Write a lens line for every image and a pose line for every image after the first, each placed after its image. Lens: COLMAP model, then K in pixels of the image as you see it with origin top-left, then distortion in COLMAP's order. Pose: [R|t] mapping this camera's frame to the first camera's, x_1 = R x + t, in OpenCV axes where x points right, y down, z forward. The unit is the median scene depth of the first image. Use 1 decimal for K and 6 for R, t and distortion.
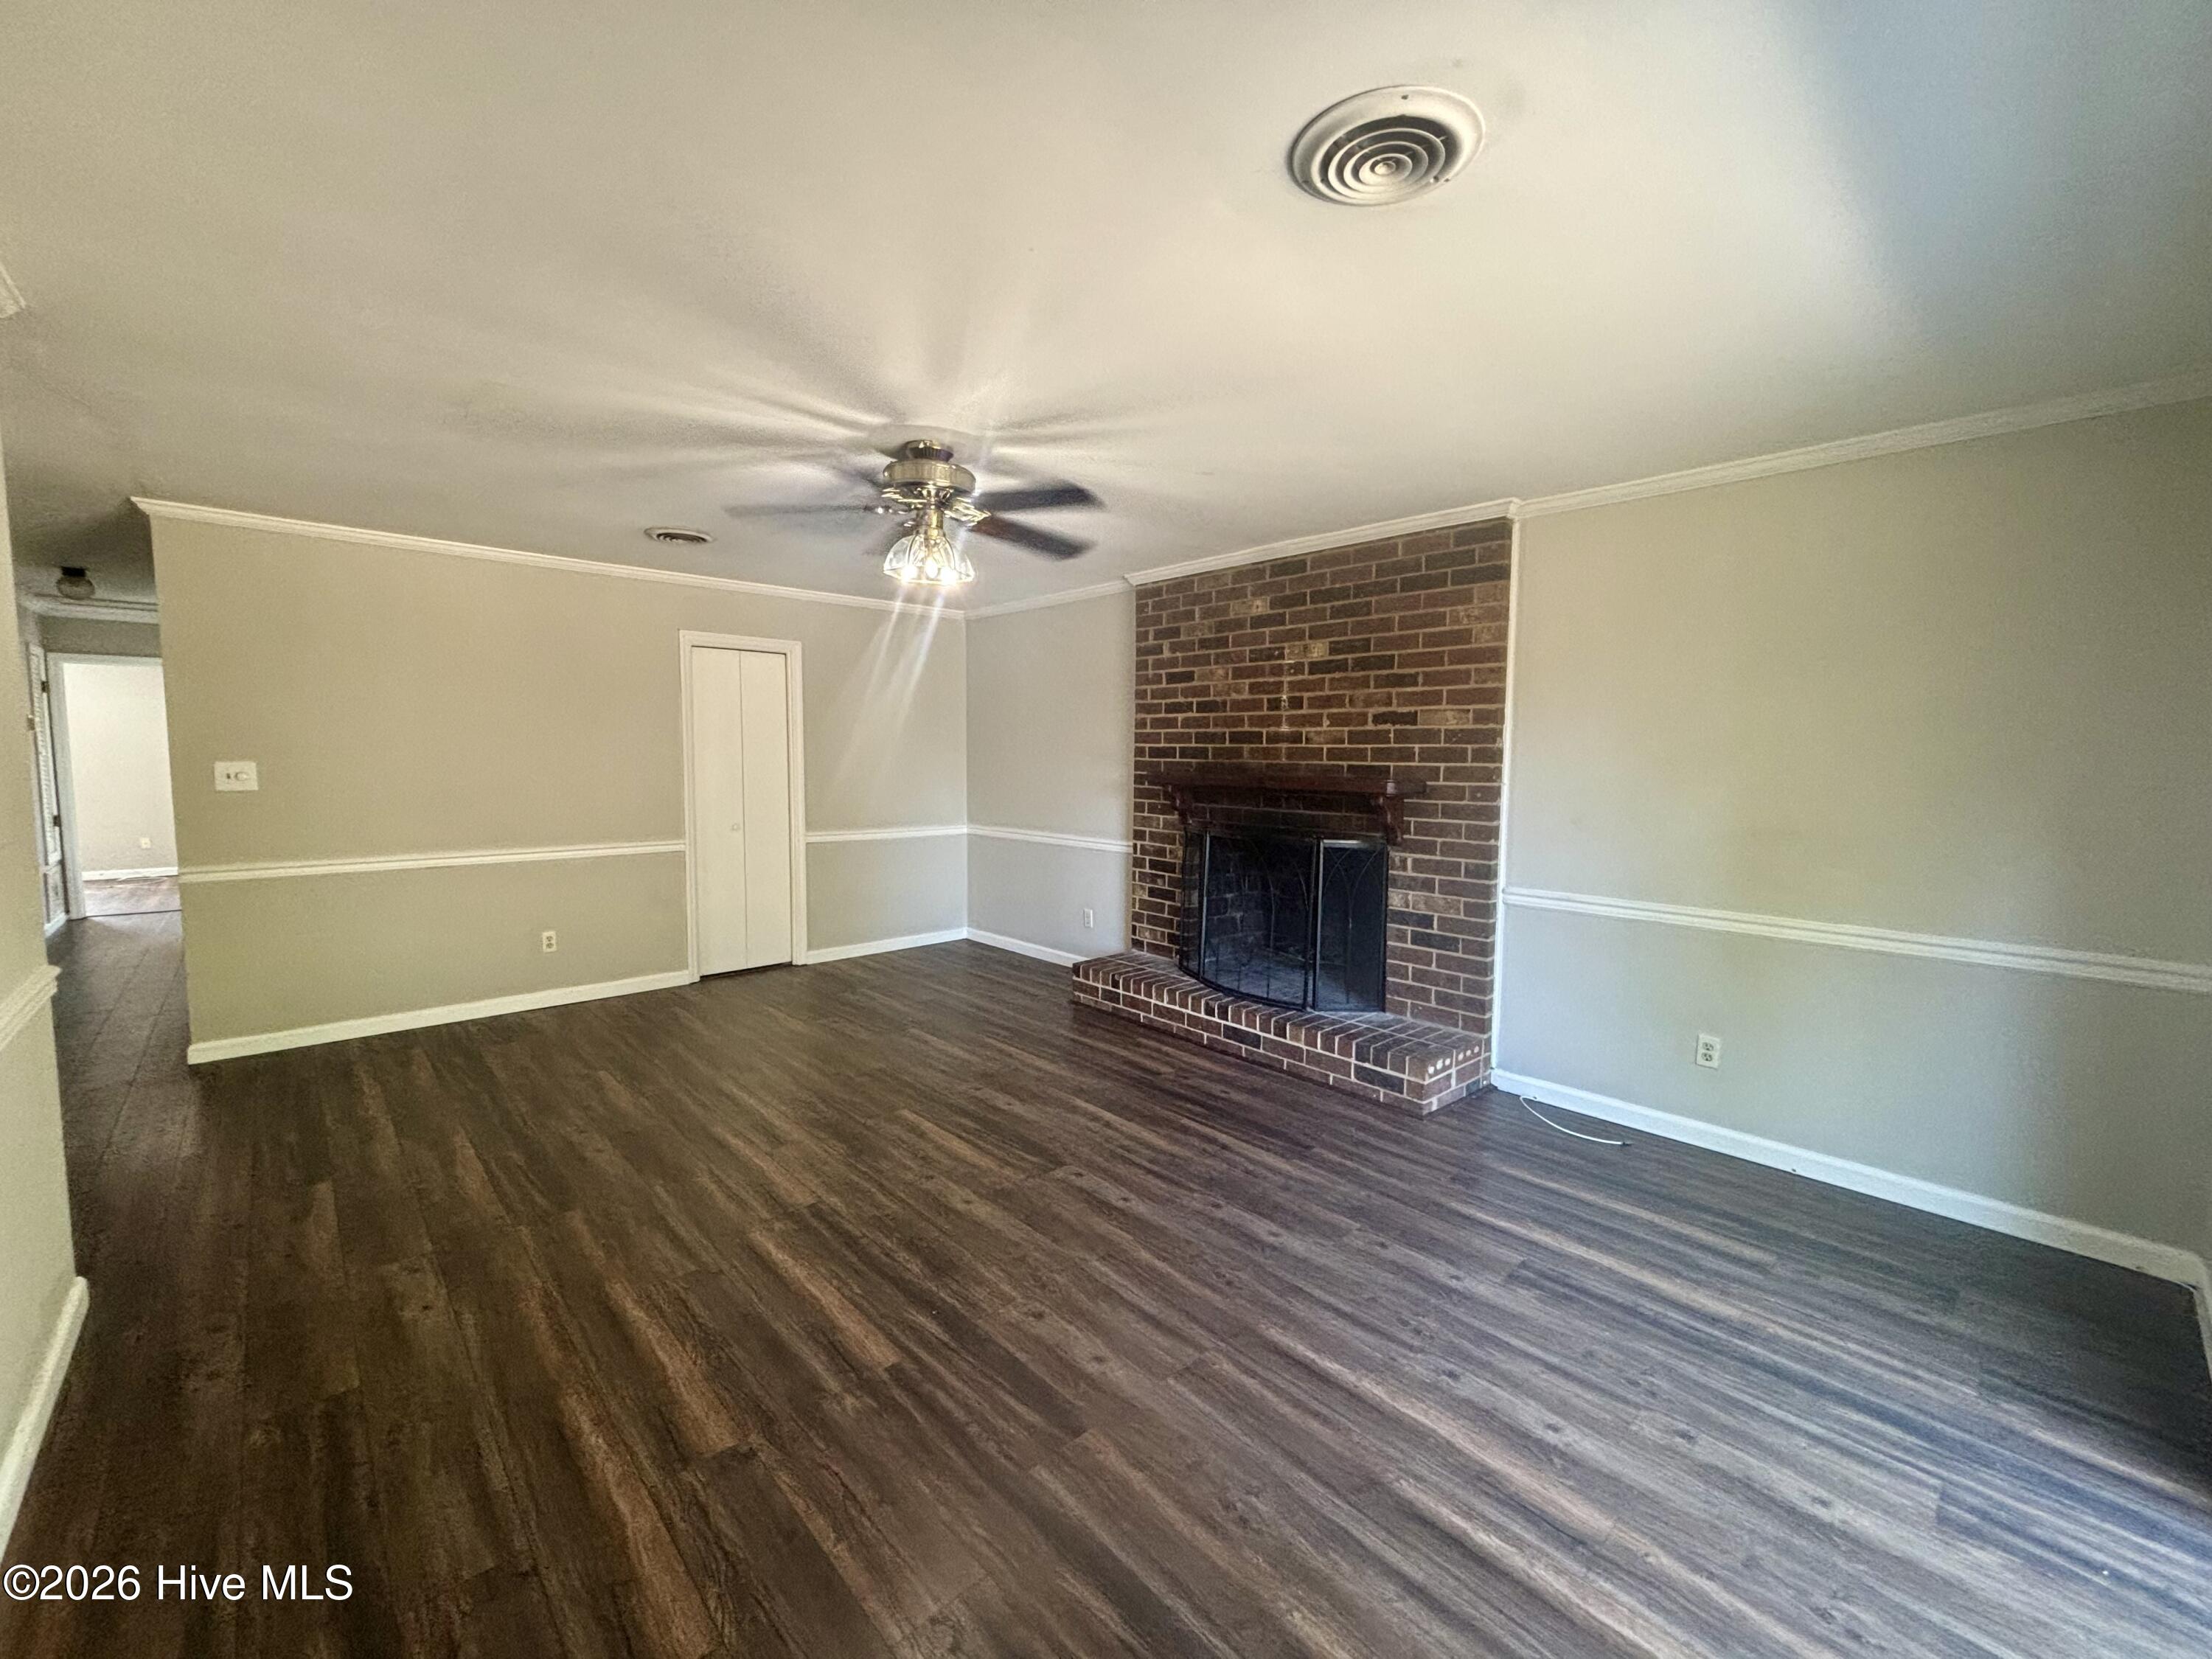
lens RADIAL K [[892.0, 0, 1106.0], [0, 892.0, 829.5], [0, 0, 1]] dist [0.040171, -0.015127]
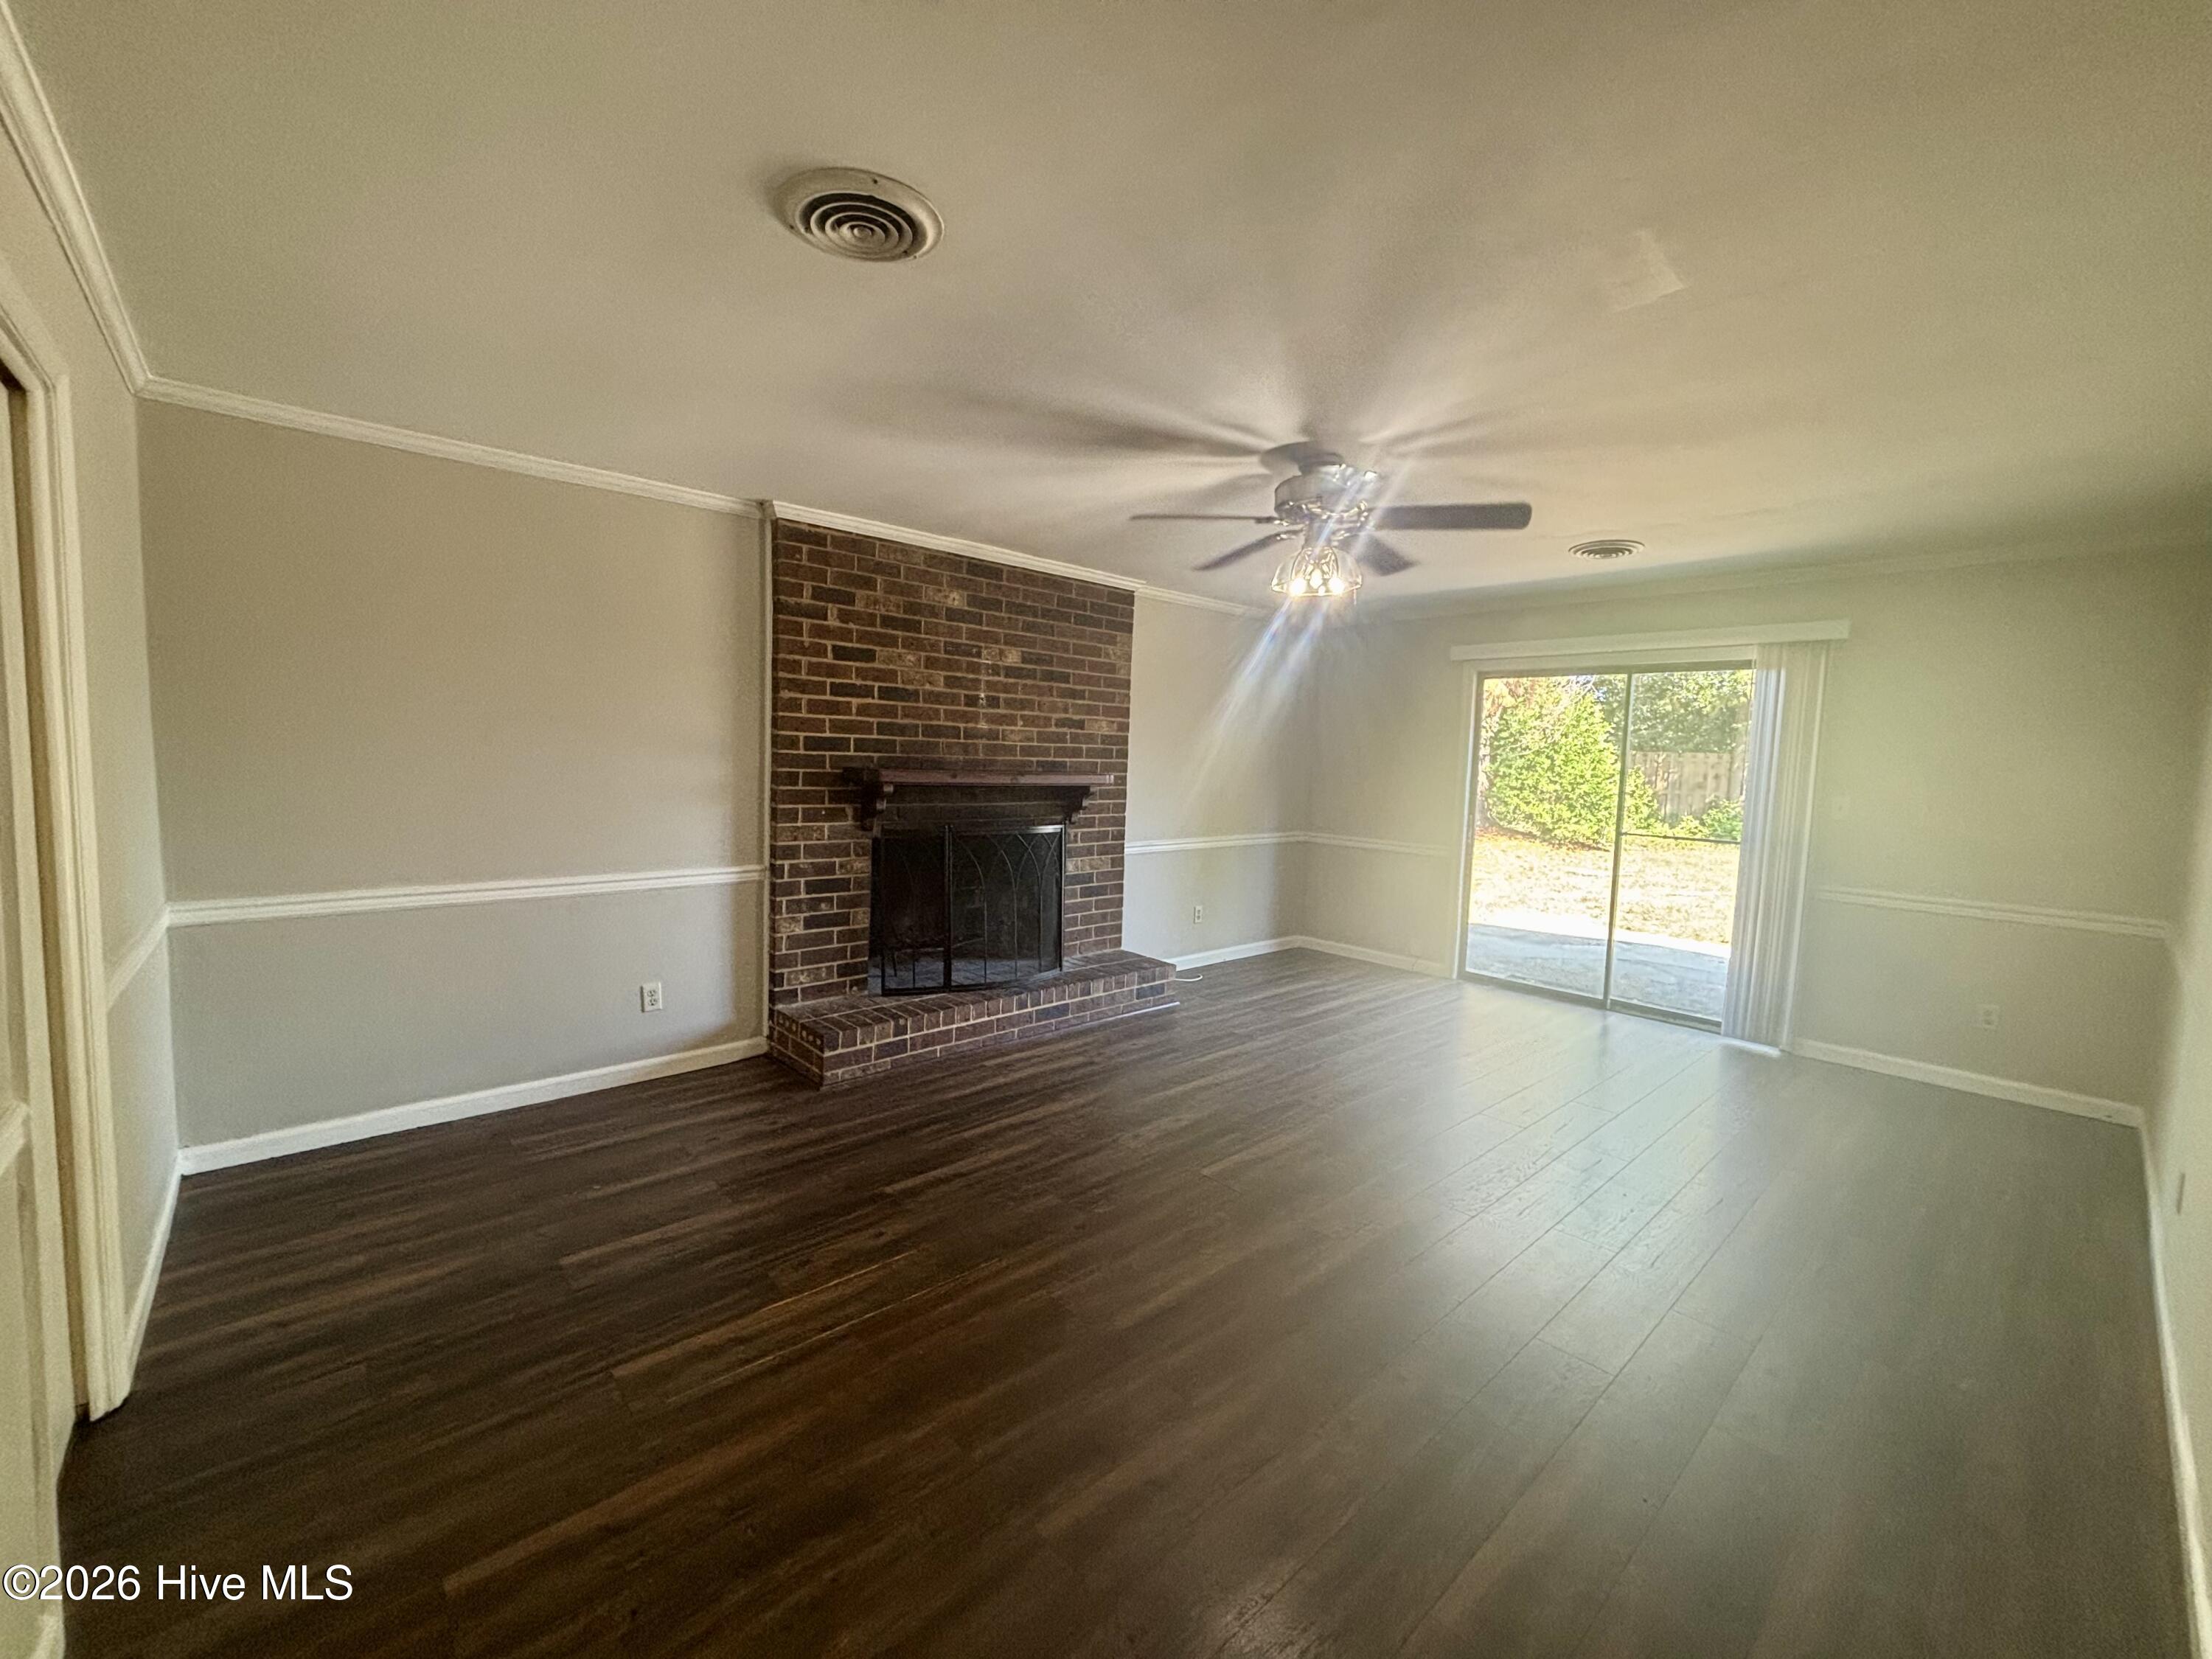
lens RADIAL K [[892.0, 0, 1106.0], [0, 892.0, 829.5], [0, 0, 1]] dist [0.040171, -0.015127]
pose [[0.002787, -0.094545, 0.995517, -0.843521], [0.054717, 0.994044, 0.094252, -0.082296], [-0.998498, 0.054209, 0.007944, 0.851953]]
